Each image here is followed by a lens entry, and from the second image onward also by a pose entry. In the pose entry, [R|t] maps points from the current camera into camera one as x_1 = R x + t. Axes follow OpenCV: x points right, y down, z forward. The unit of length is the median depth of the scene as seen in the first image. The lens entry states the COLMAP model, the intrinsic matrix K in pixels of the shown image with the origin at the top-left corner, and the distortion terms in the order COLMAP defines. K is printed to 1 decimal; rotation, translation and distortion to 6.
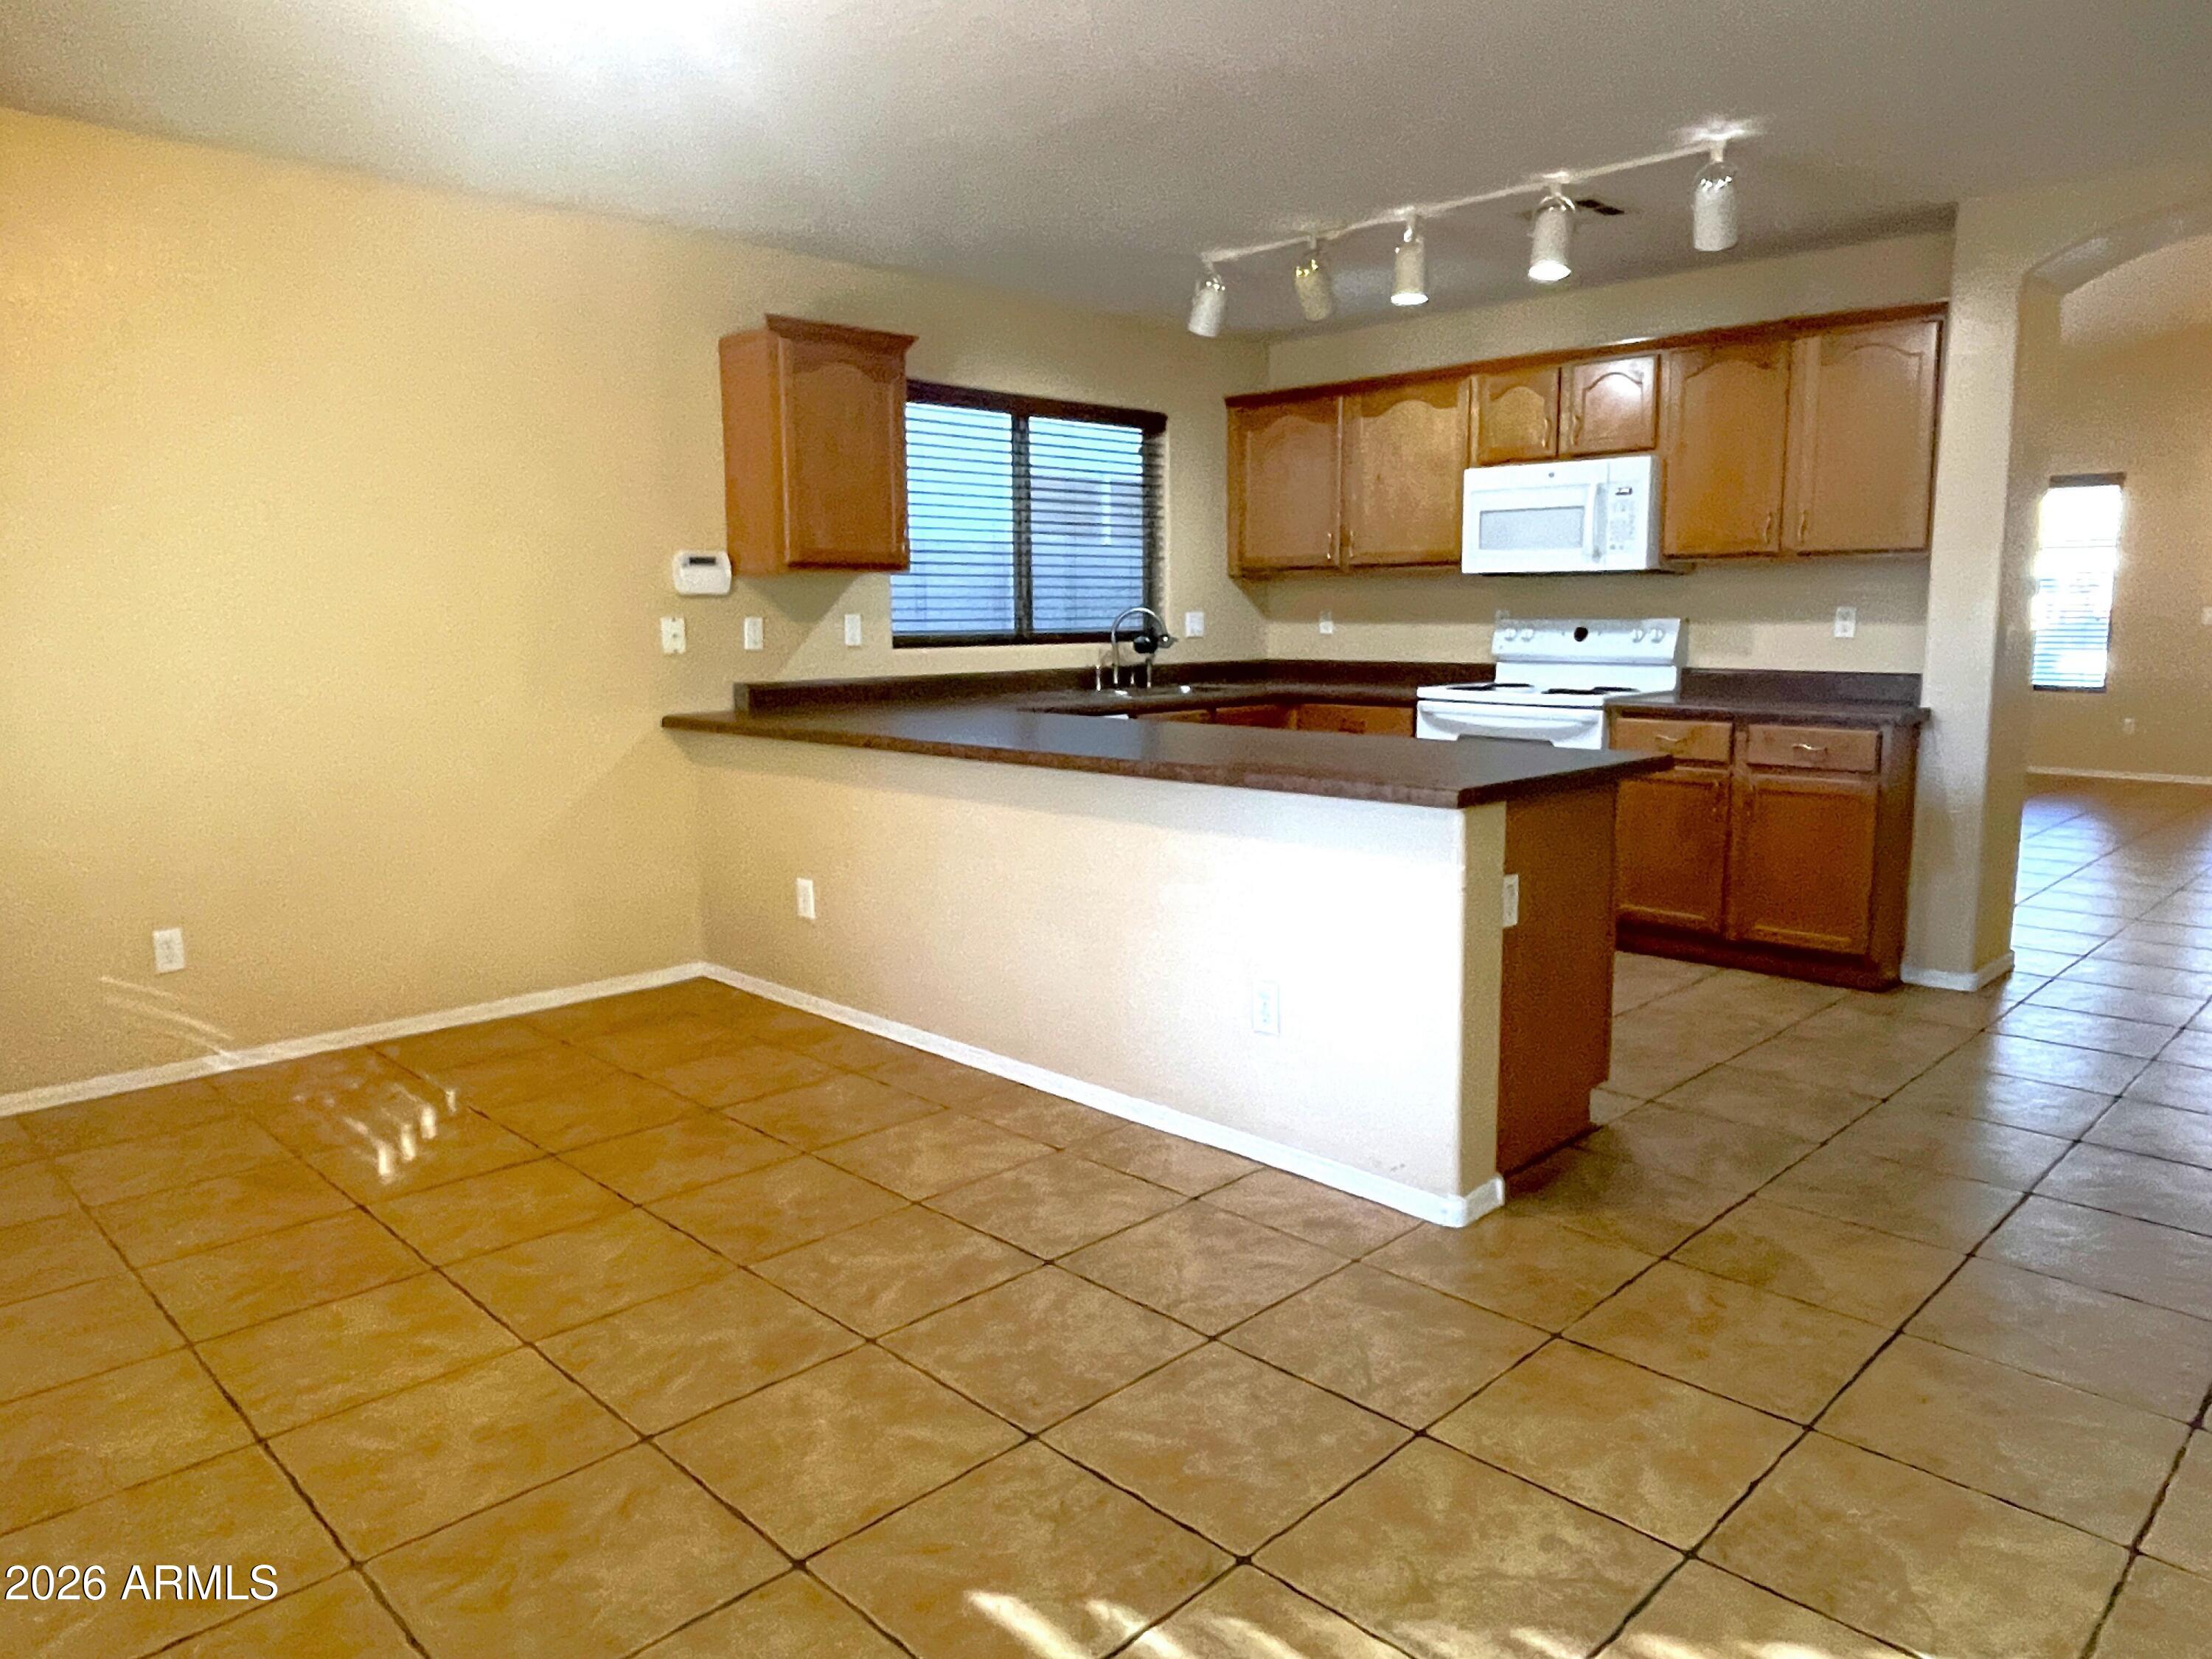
lens RADIAL K [[1517.1, 0, 1106.0], [0, 1517.1, 829.5], [0, 0, 1]] dist [0.035980, -0.083752]
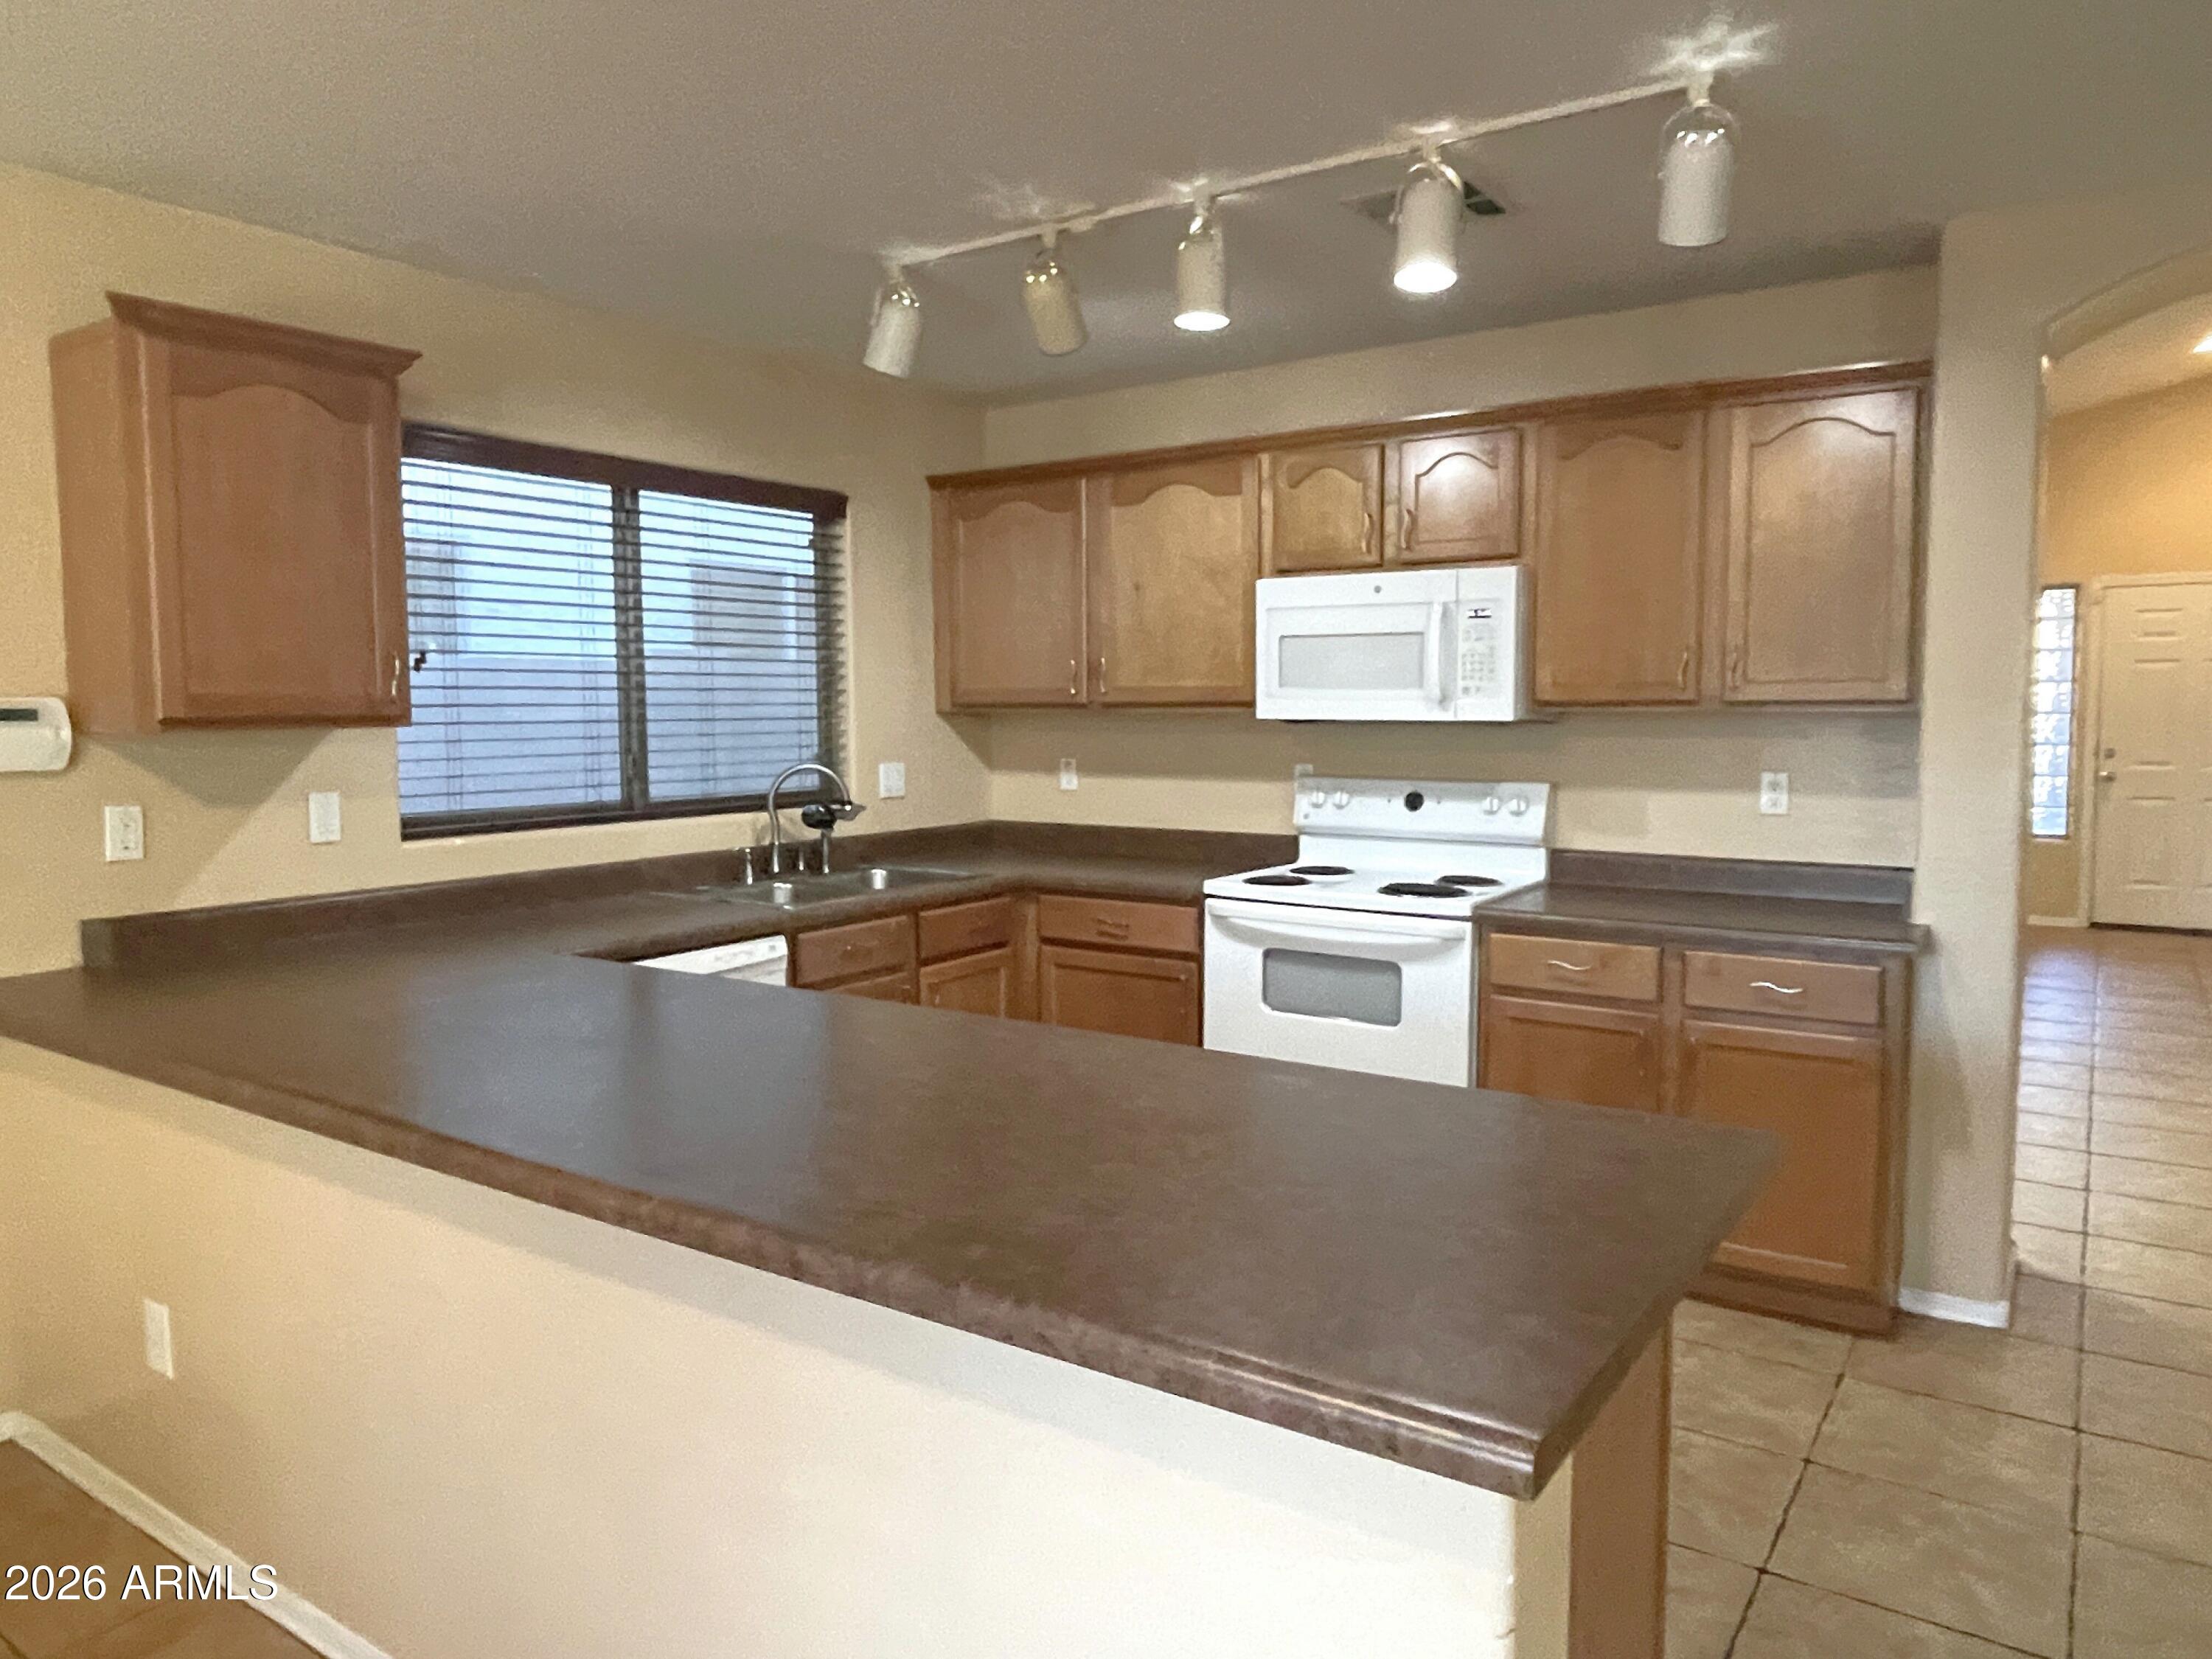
lens RADIAL K [[1499.3, 0, 1125.5], [0, 1499.3, 823.9], [0, 0, 1]] dist [0.002701, -0.040097]
pose [[0.980685, -0.012532, 0.195193, 0.032624], [0.025232, 0.997713, -0.062714, -0.077827], [-0.193960, 0.066427, 0.978758, 0.323852]]
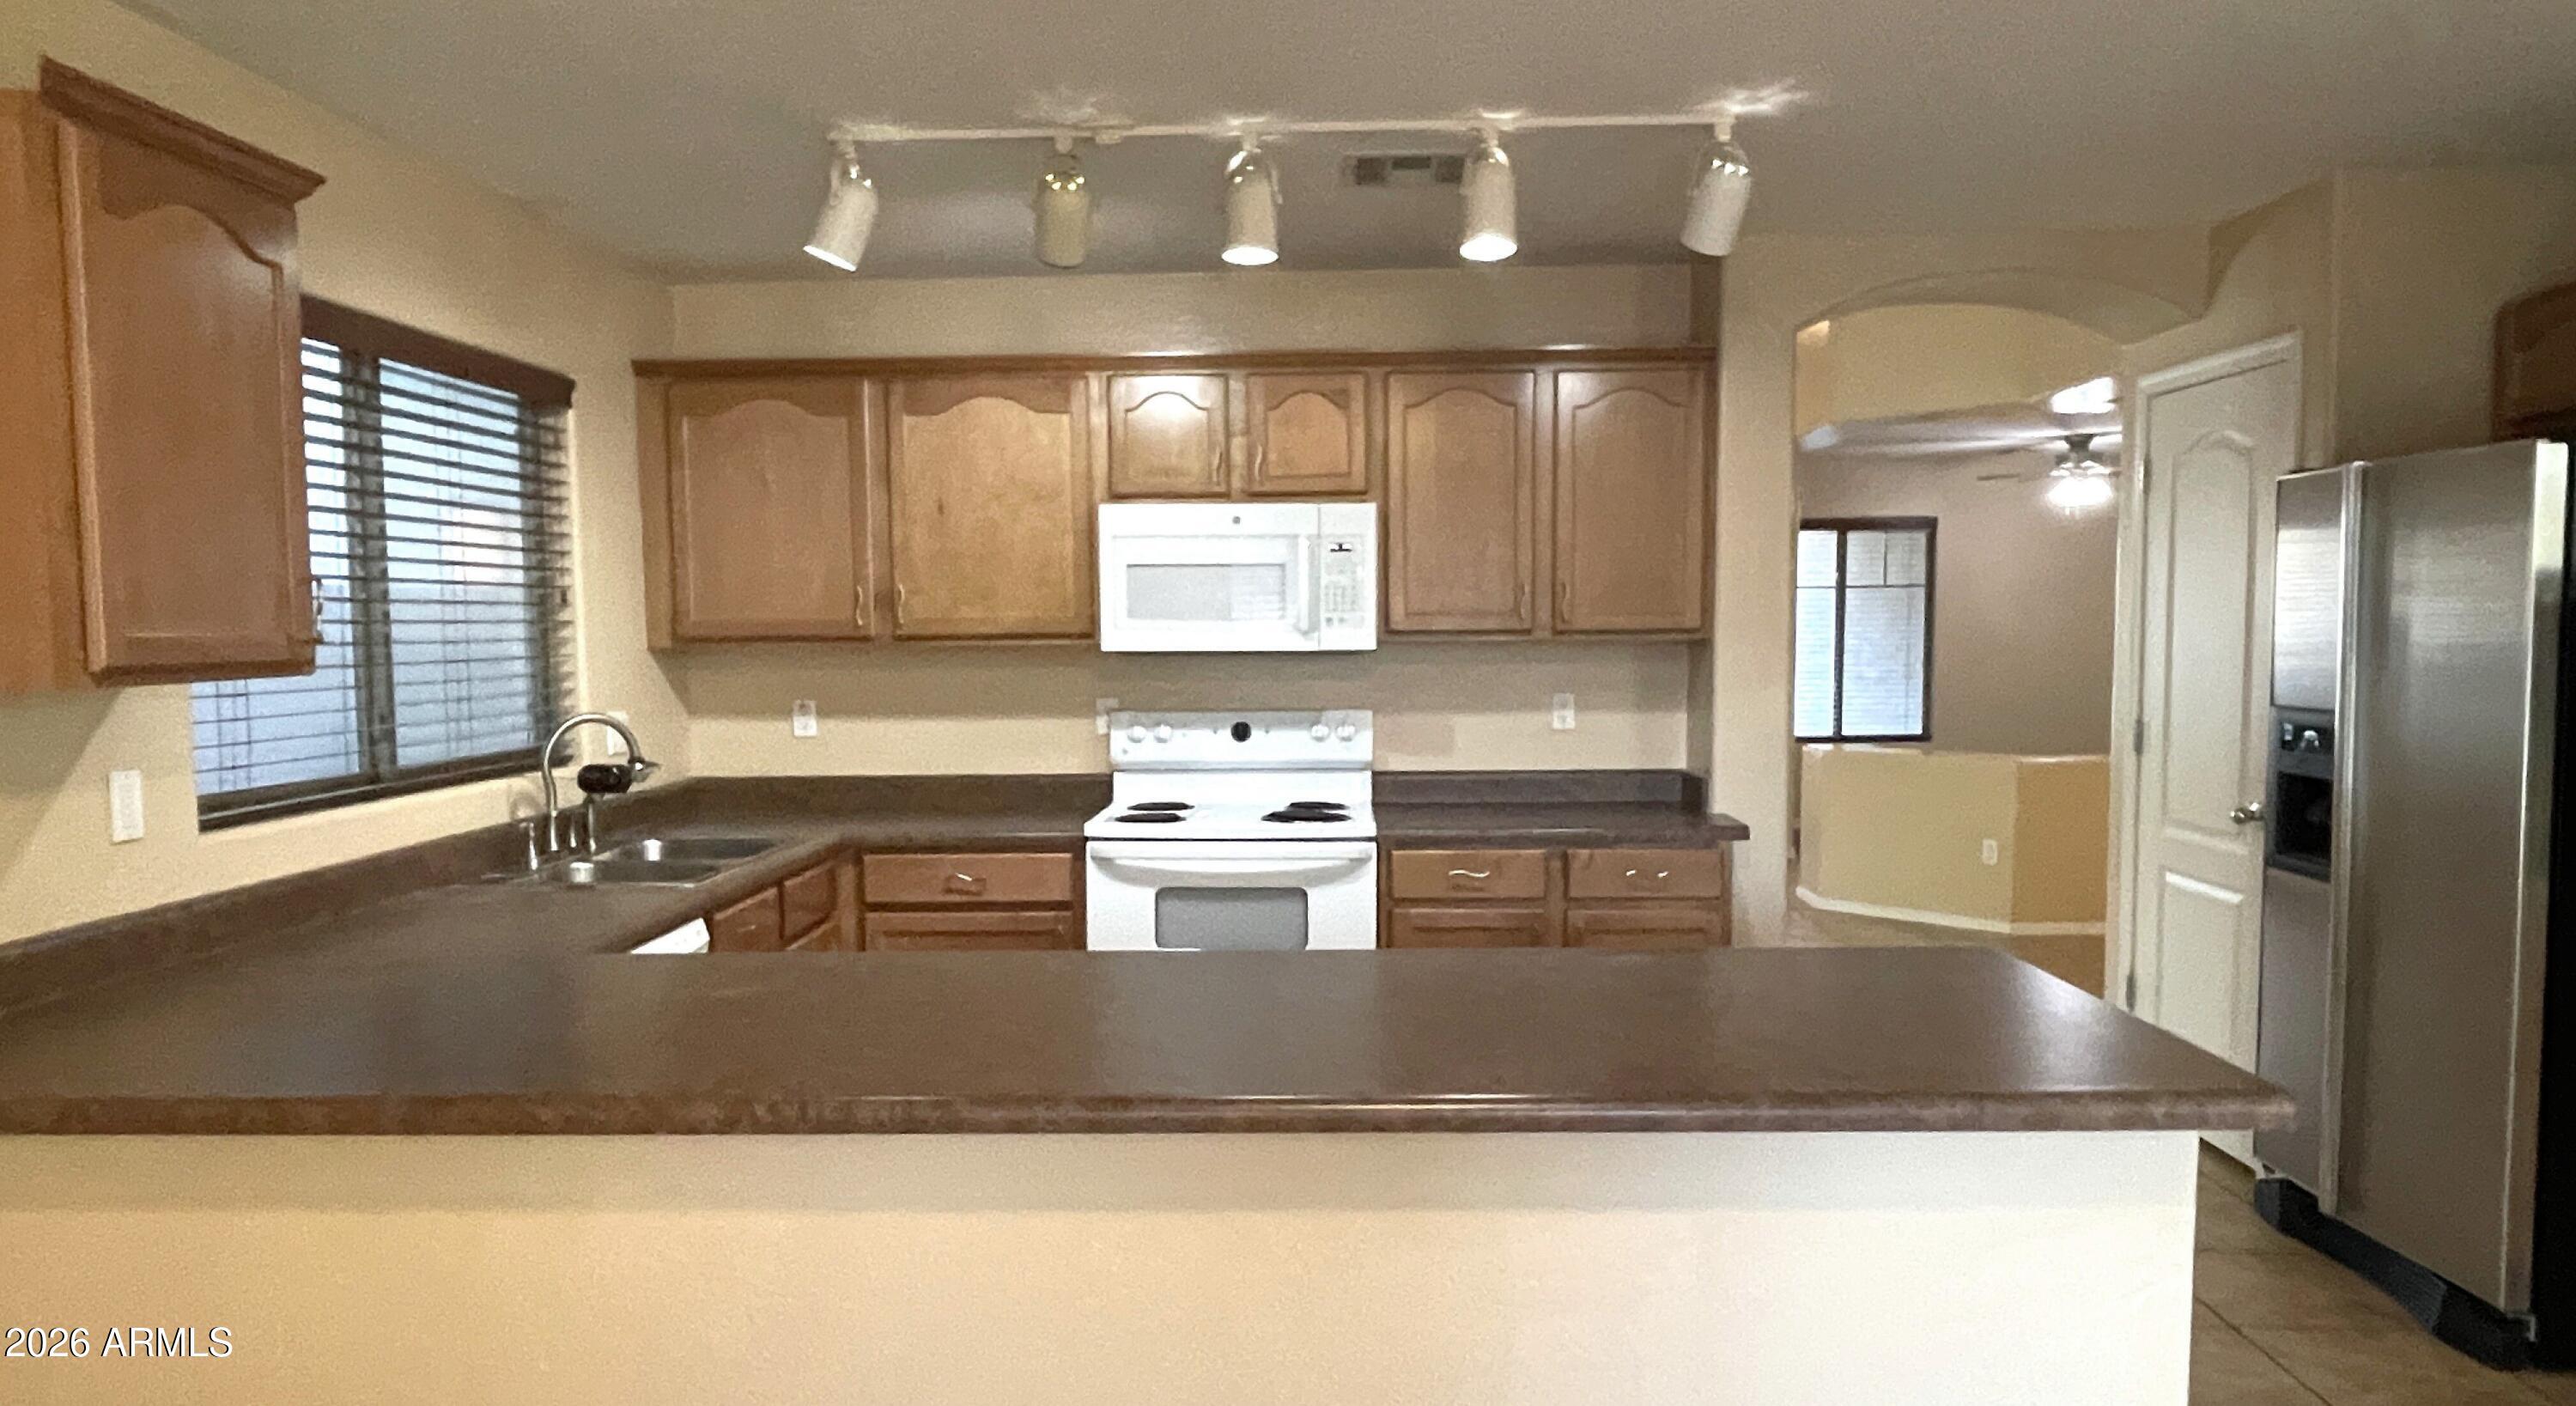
lens RADIAL K [[1735.3, 0, 1343.7], [0, 1735.3, 777.2], [0, 0, 1]] dist [0.004746, -0.003667]
pose [[0.715930, -0.061449, 0.695463, -0.249787], [0.104379, 0.994345, -0.019593, -0.087778], [-0.690326, 0.086619, 0.718295, 0.374143]]
